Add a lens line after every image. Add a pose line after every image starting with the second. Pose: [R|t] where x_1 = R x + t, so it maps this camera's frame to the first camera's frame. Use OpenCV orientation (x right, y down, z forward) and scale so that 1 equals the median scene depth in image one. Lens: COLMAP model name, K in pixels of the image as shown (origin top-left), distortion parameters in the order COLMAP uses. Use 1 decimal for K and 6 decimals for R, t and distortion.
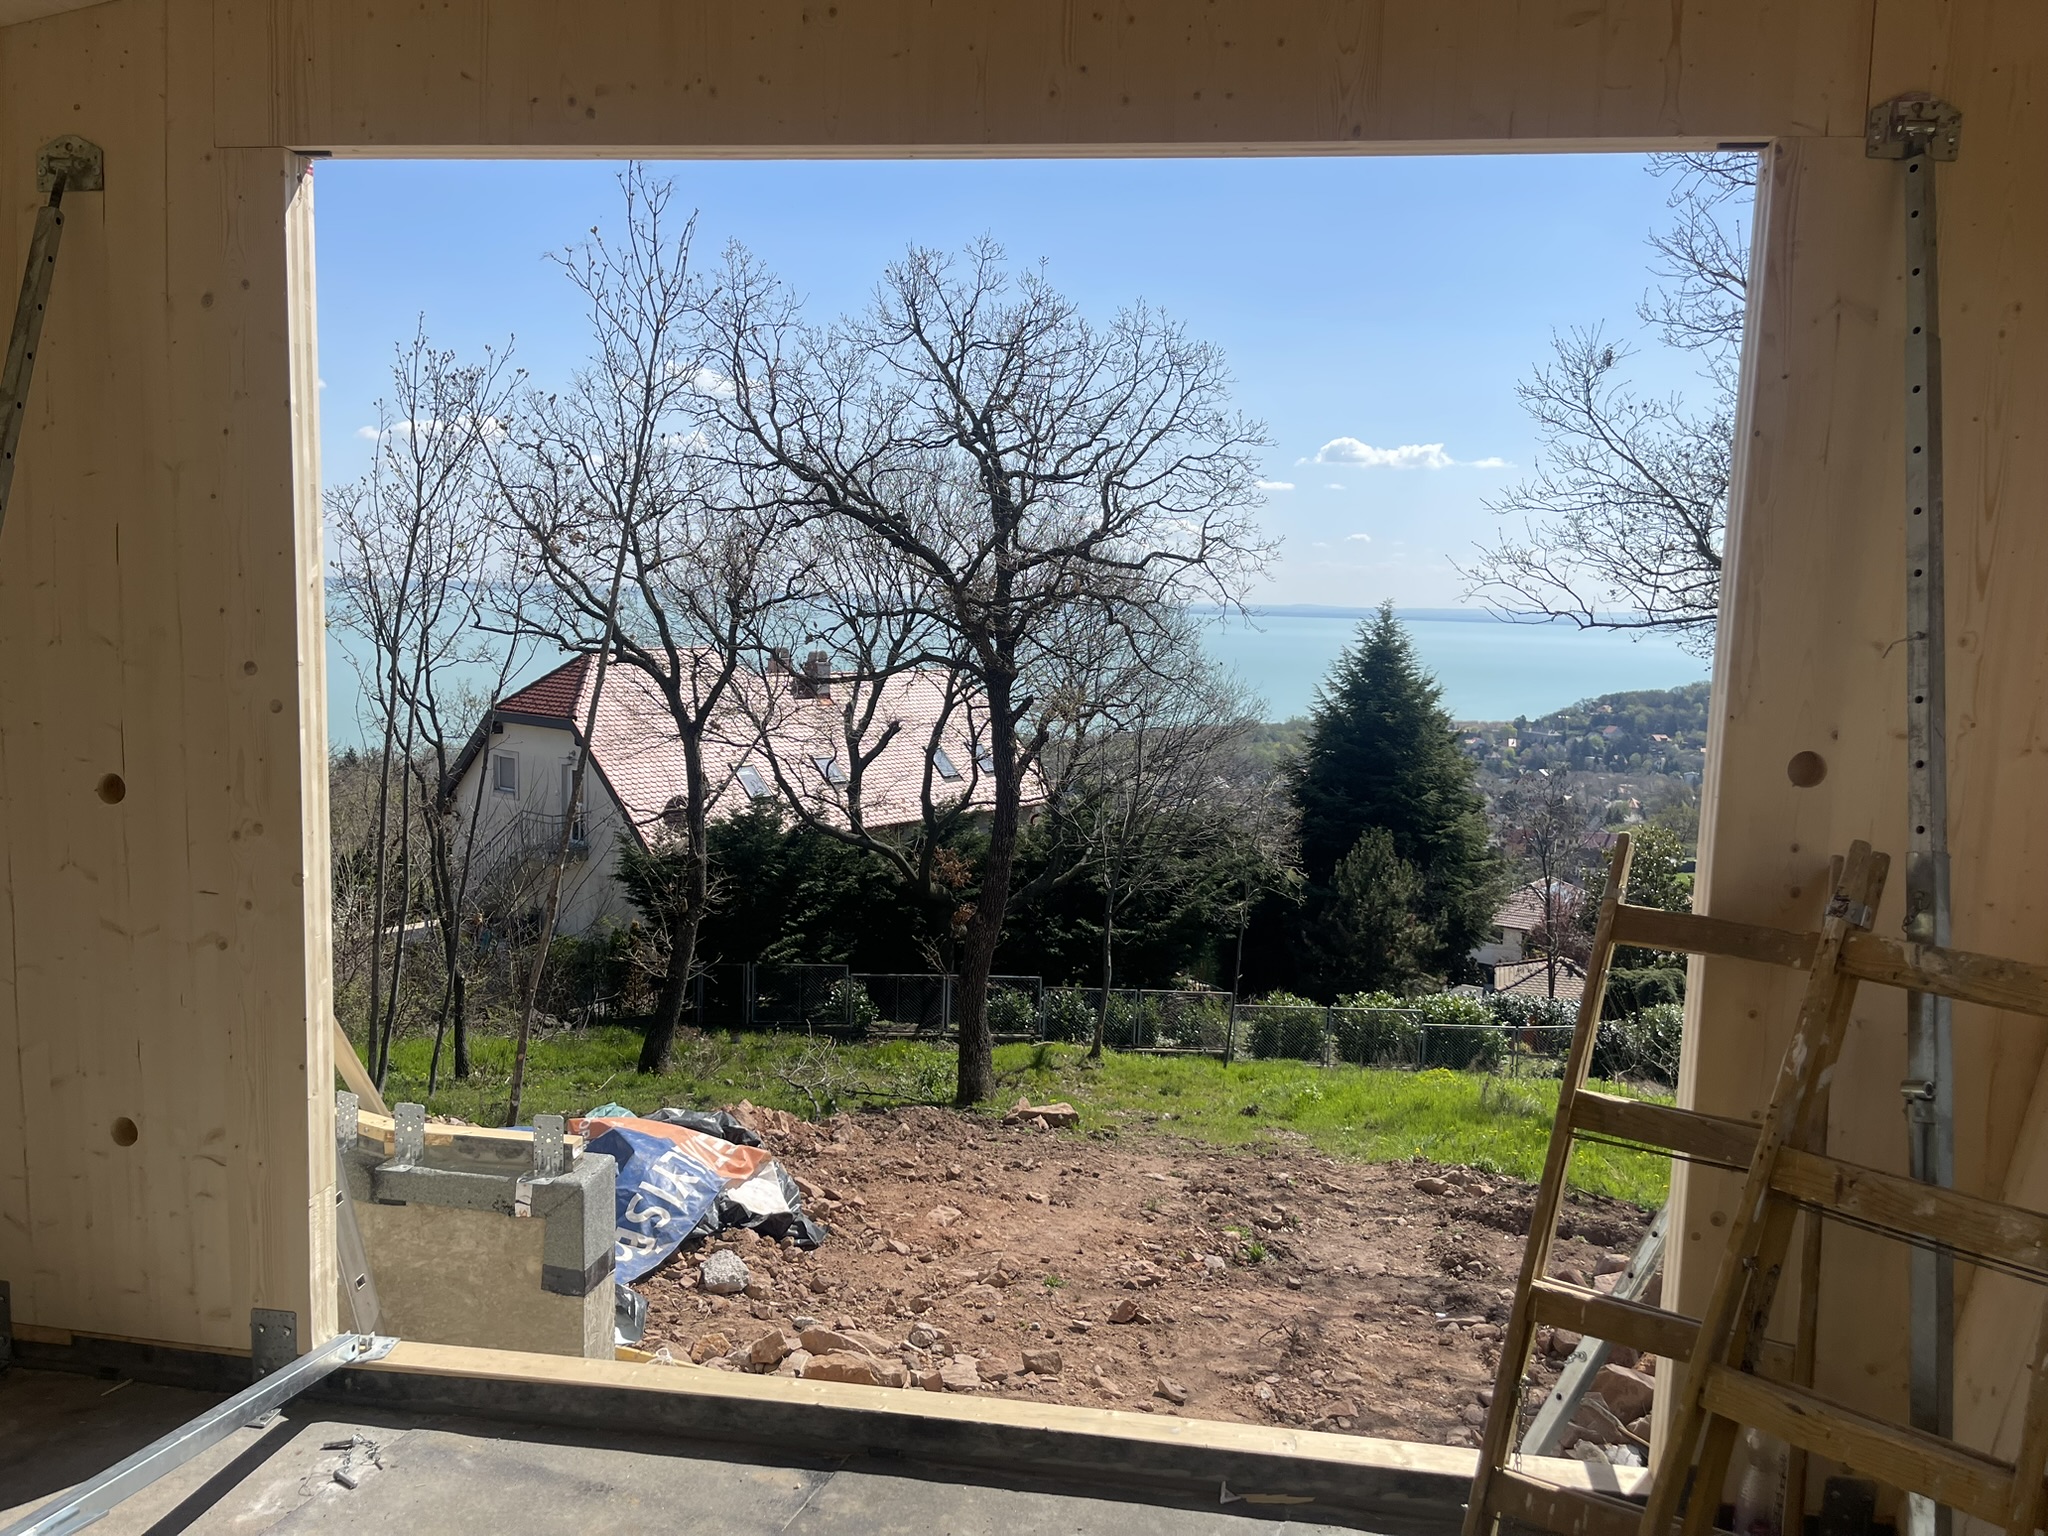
lens RADIAL K [[1557.5, 0, 1032.9], [0, 1557.5, 777.1], [0, 0, 1]] dist [0.064162, -0.084919]
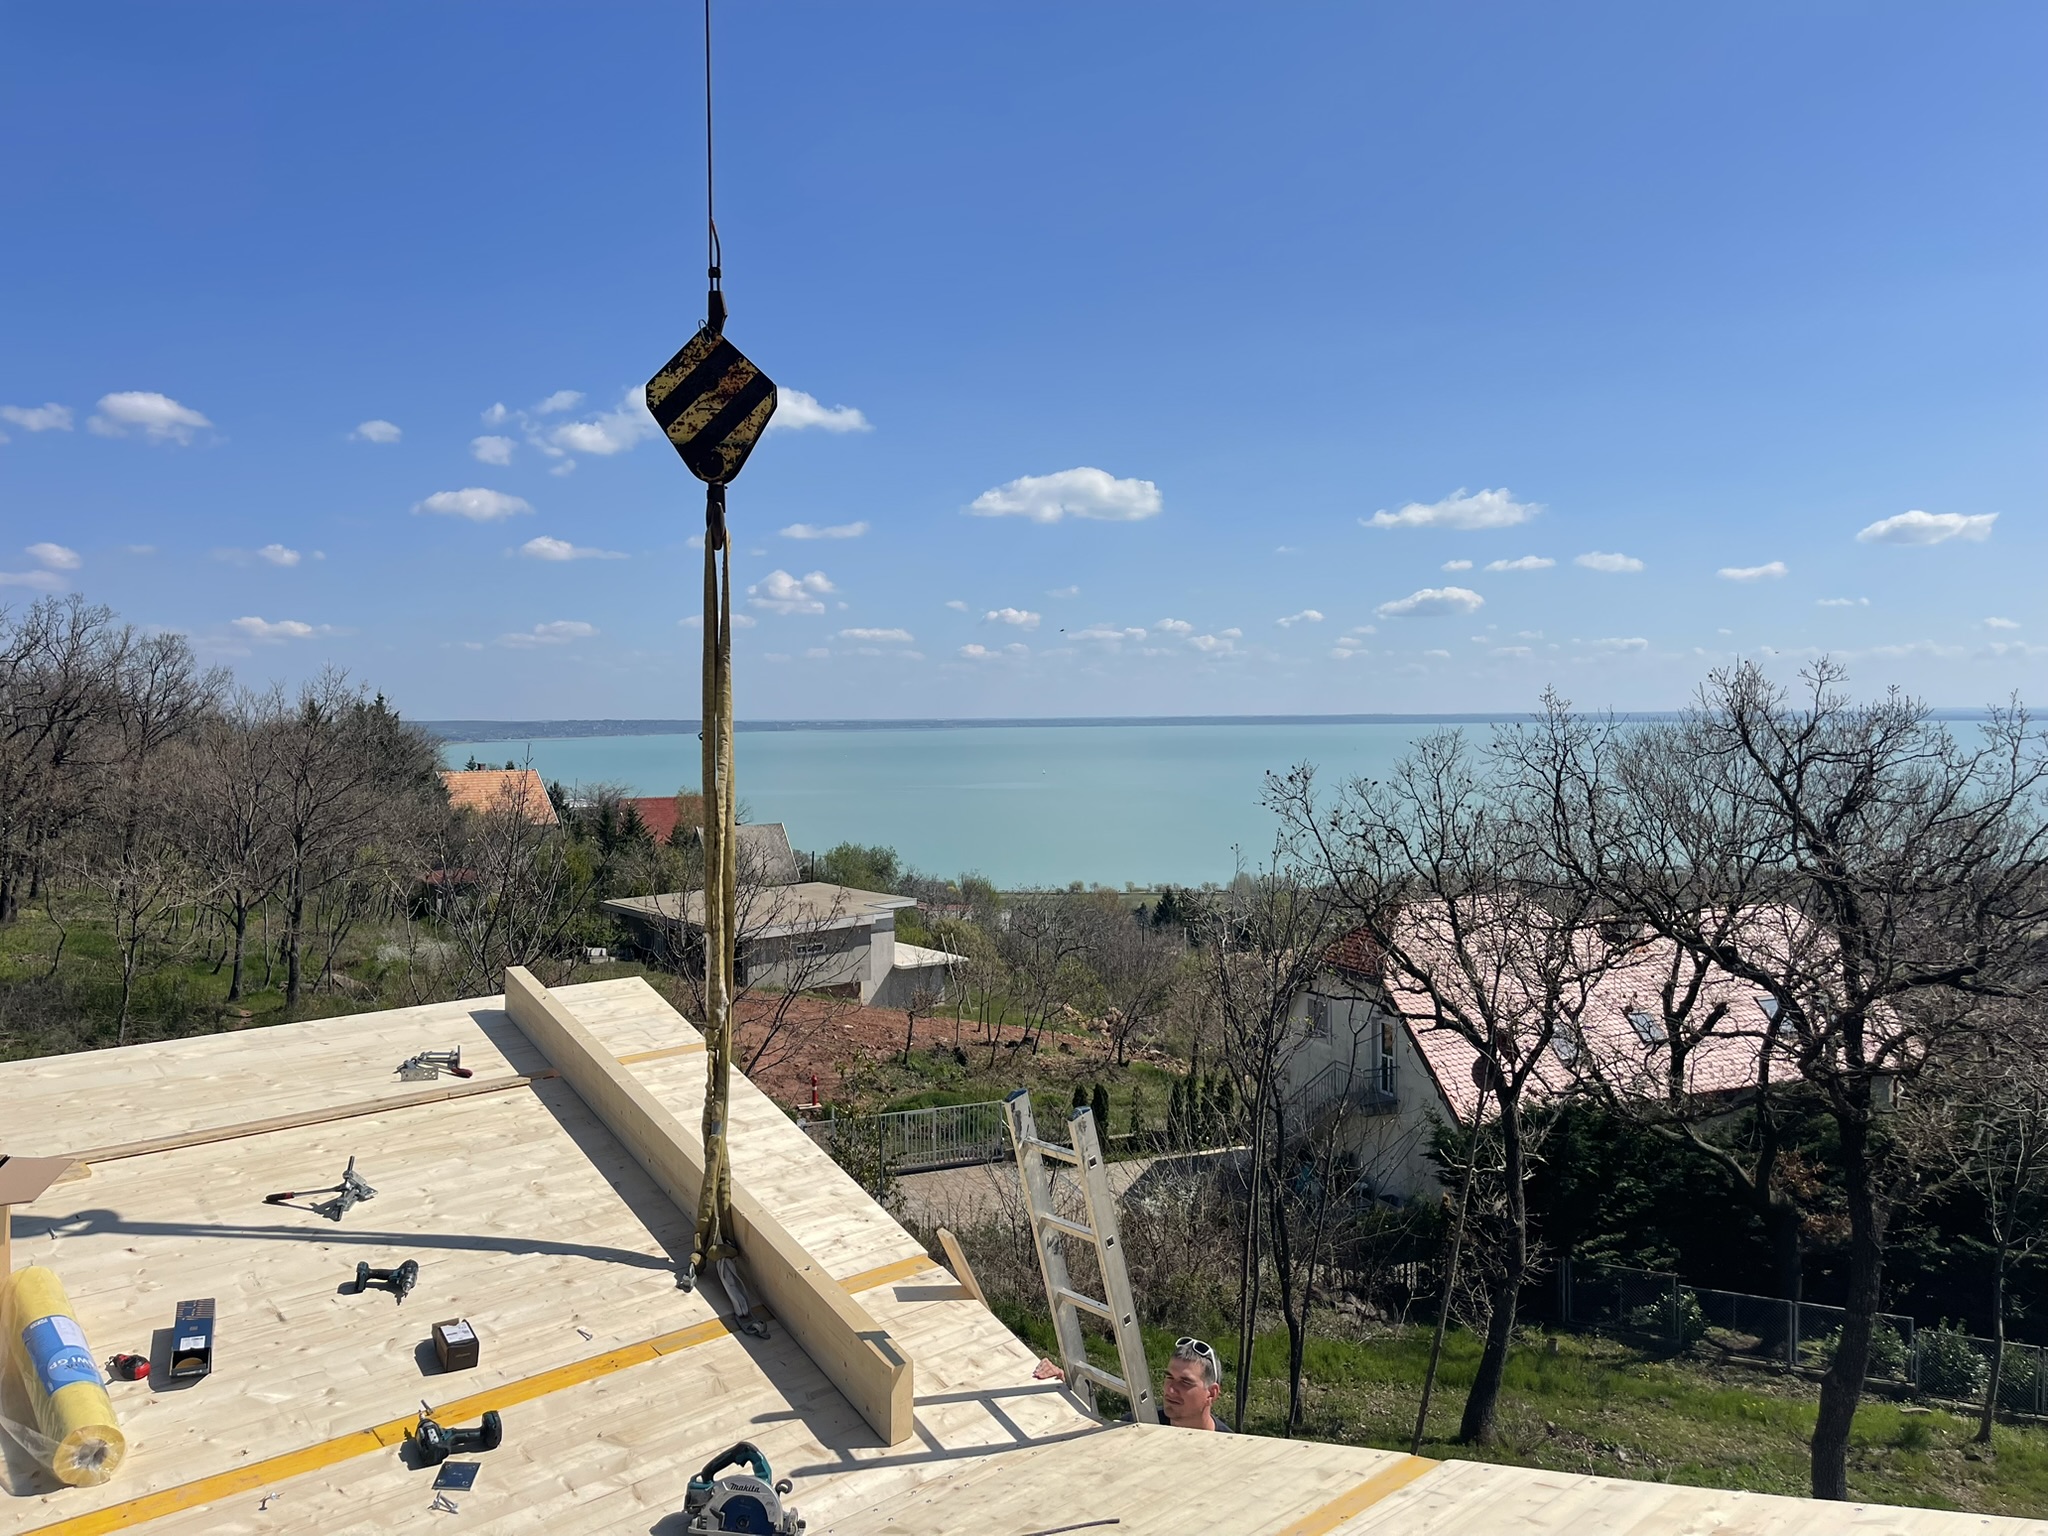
lens RADIAL K [[1557.5, 0, 1010.6], [0, 1557.5, 751.7], [0, 0, 1]] dist [0.064162, -0.084919]
pose [[0.873706, -0.025869, -0.485767, 0.001898], [-0.021356, 0.995582, -0.091430, -0.160481], [0.485986, 0.090257, 0.869293, -0.077204]]
